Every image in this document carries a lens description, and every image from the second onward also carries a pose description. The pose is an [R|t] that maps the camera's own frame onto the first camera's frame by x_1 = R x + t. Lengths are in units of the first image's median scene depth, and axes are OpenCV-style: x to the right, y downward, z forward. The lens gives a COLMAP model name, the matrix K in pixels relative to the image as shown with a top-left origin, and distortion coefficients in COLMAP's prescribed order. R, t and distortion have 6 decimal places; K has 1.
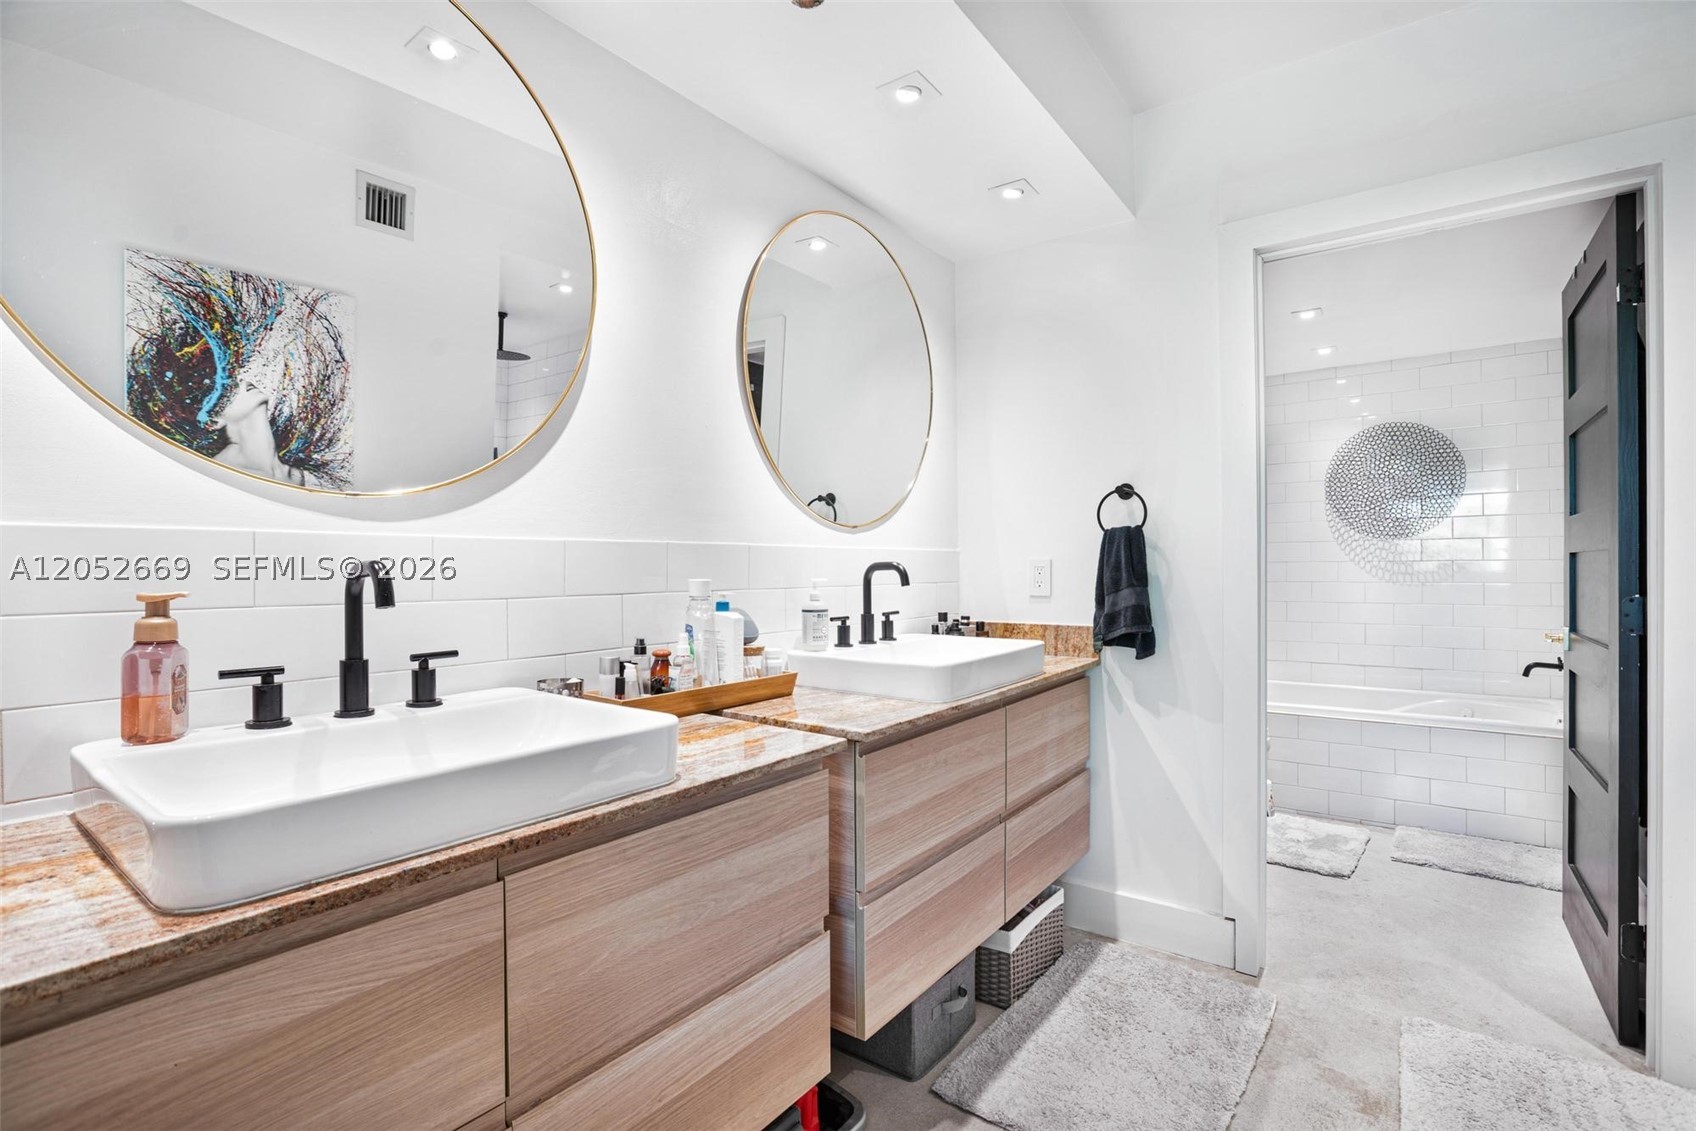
lens RADIAL K [[780.9, 0, 844.0], [0, 780.9, 562.5], [0, 0, 1]] dist [-0.026329, 0.001882]
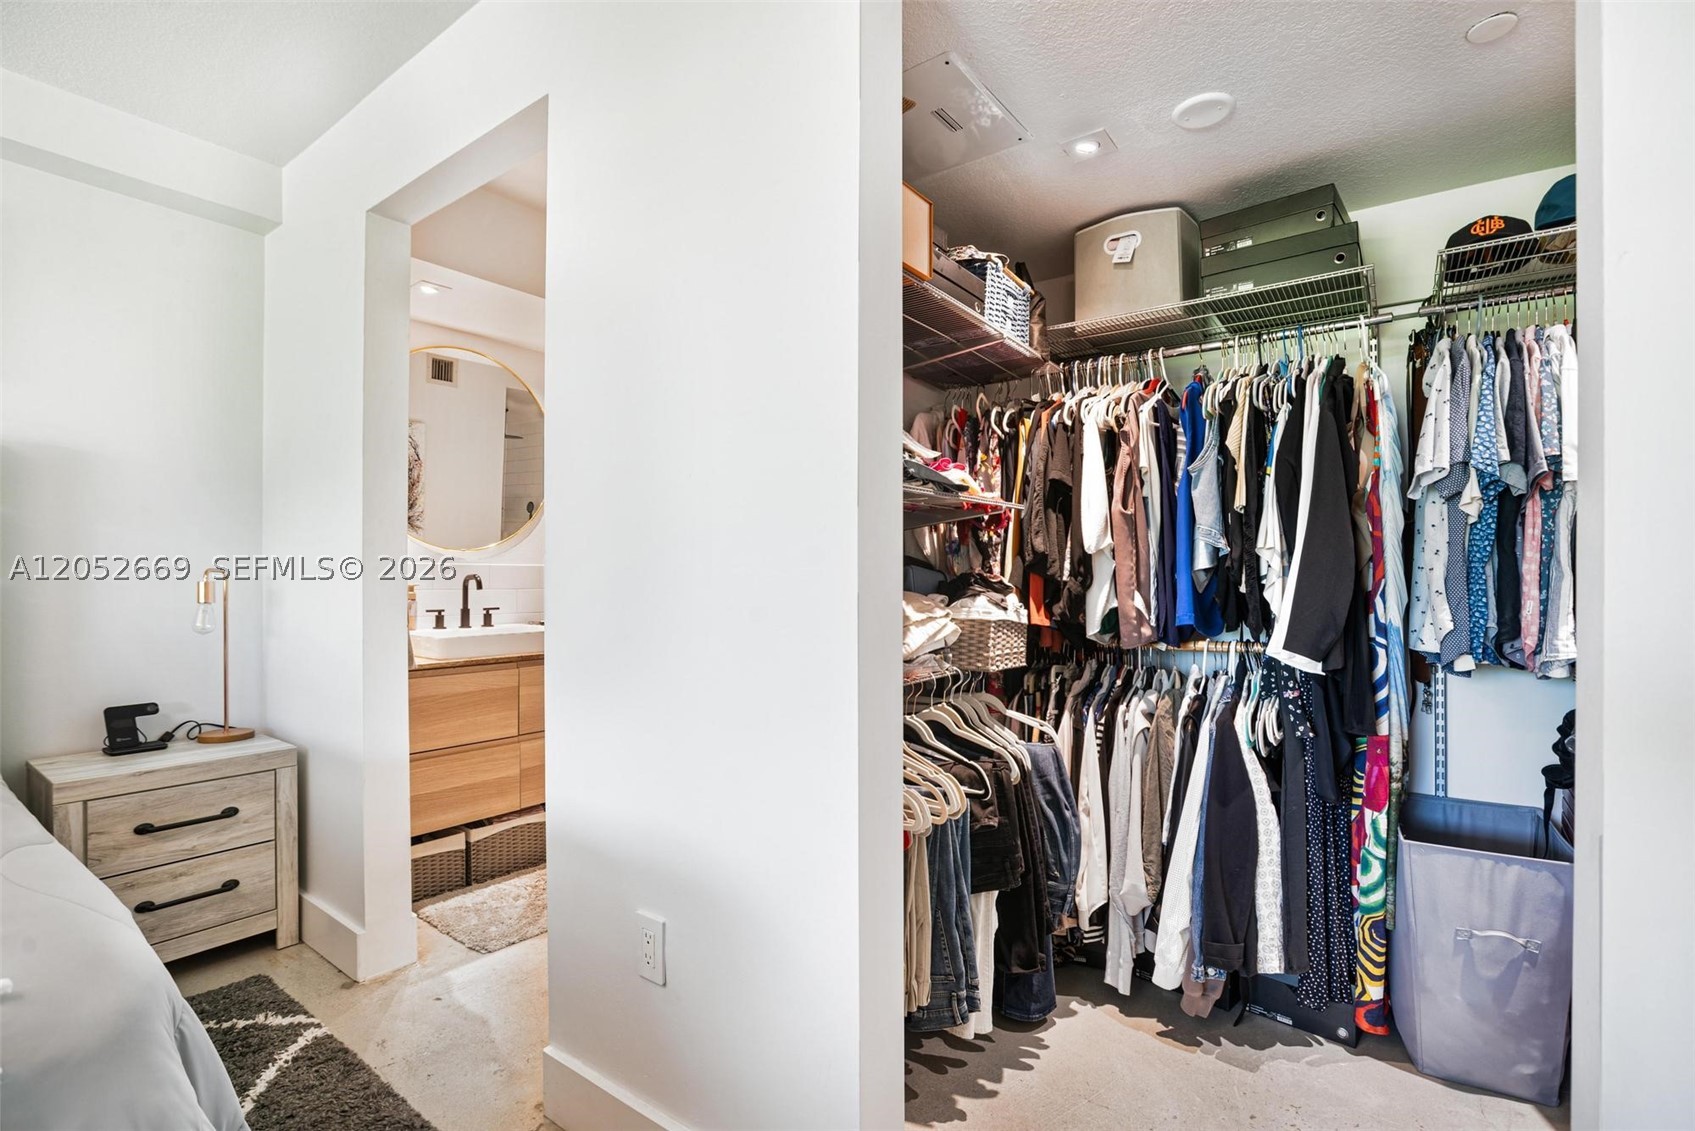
lens RADIAL K [[780.5, 0, 850.0], [0, 780.5, 569.4], [0, 0, 1]] dist [-0.026329, 0.001882]
pose [[0.999837, 0.005774, 0.017107, 0.344442], [-0.005669, 0.999965, -0.006163, -0.005358], [-0.017142, 0.006065, 0.999835, -0.876730]]
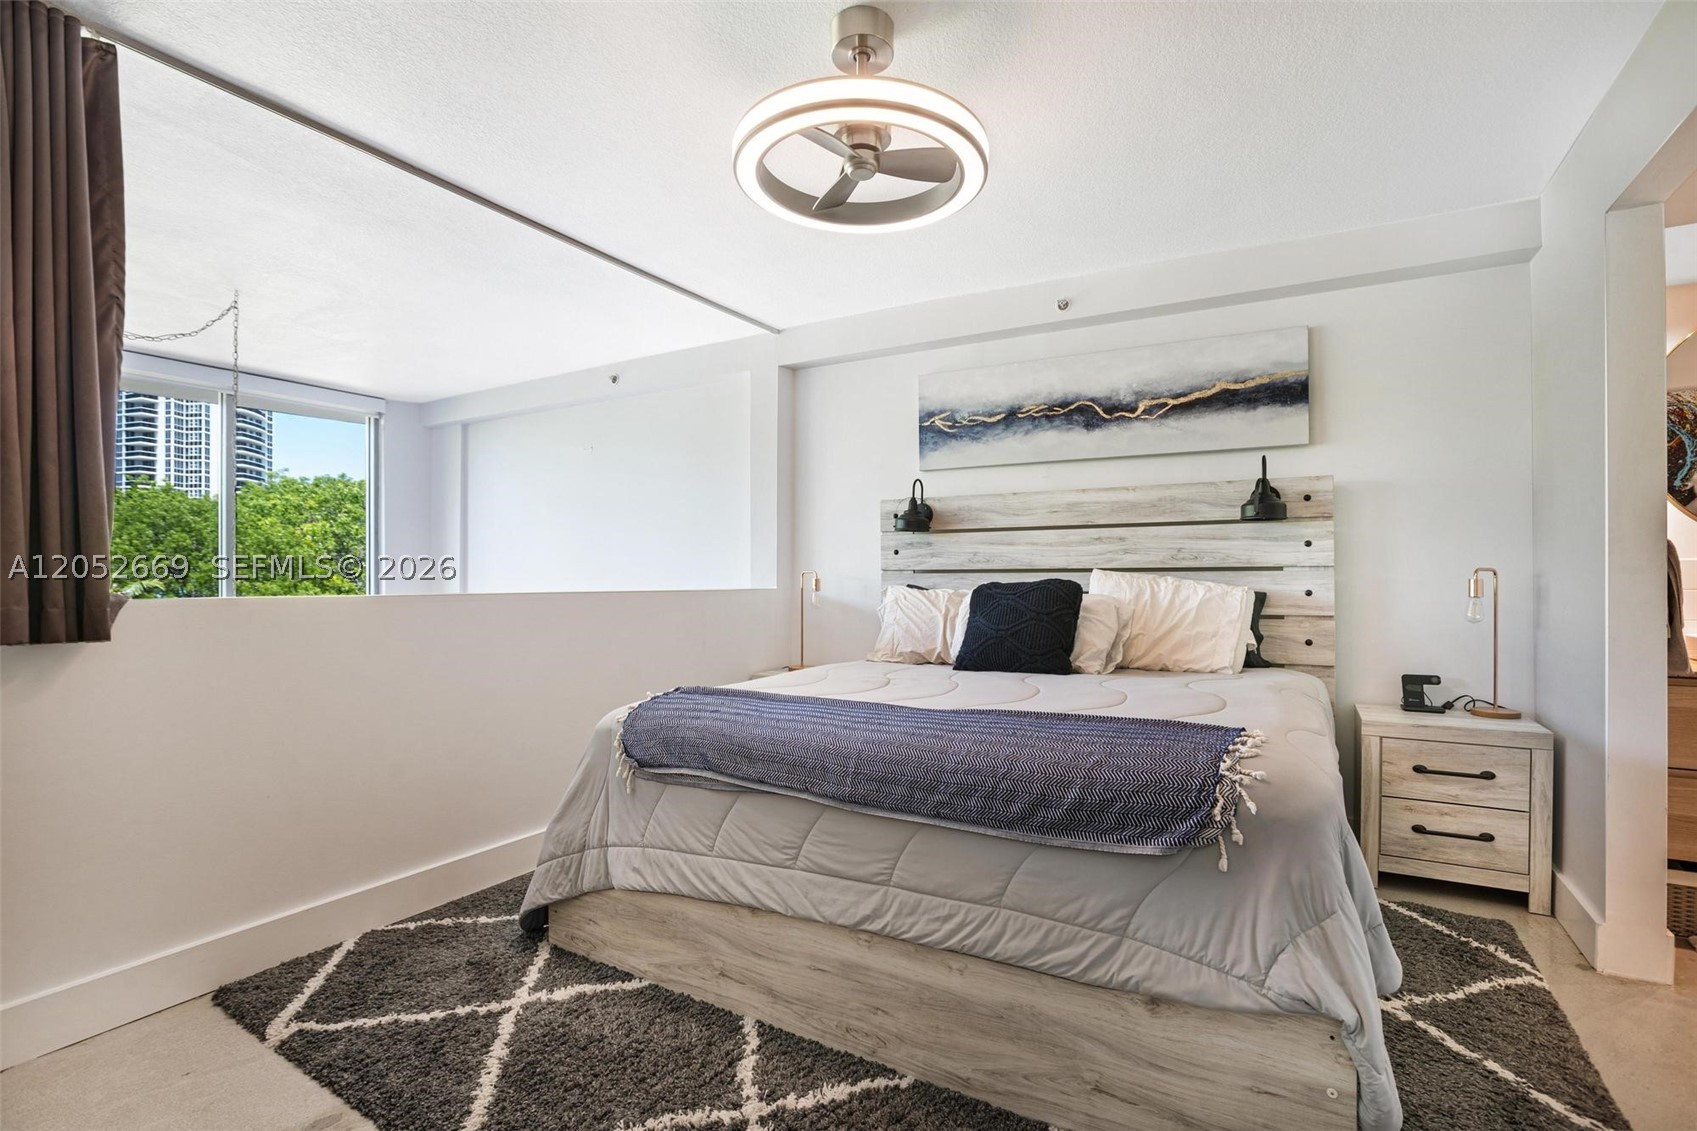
lens RADIAL K [[781.4, 0, 847.3], [0, 781.4, 571.4], [0, 0, 1]] dist [-0.026329, 0.001882]
pose [[0.124509, 0.005214, -0.992205, 0.552554], [-0.002148, 0.999985, 0.004986, -0.006212], [0.992216, 0.001511, 0.124518, -0.963906]]
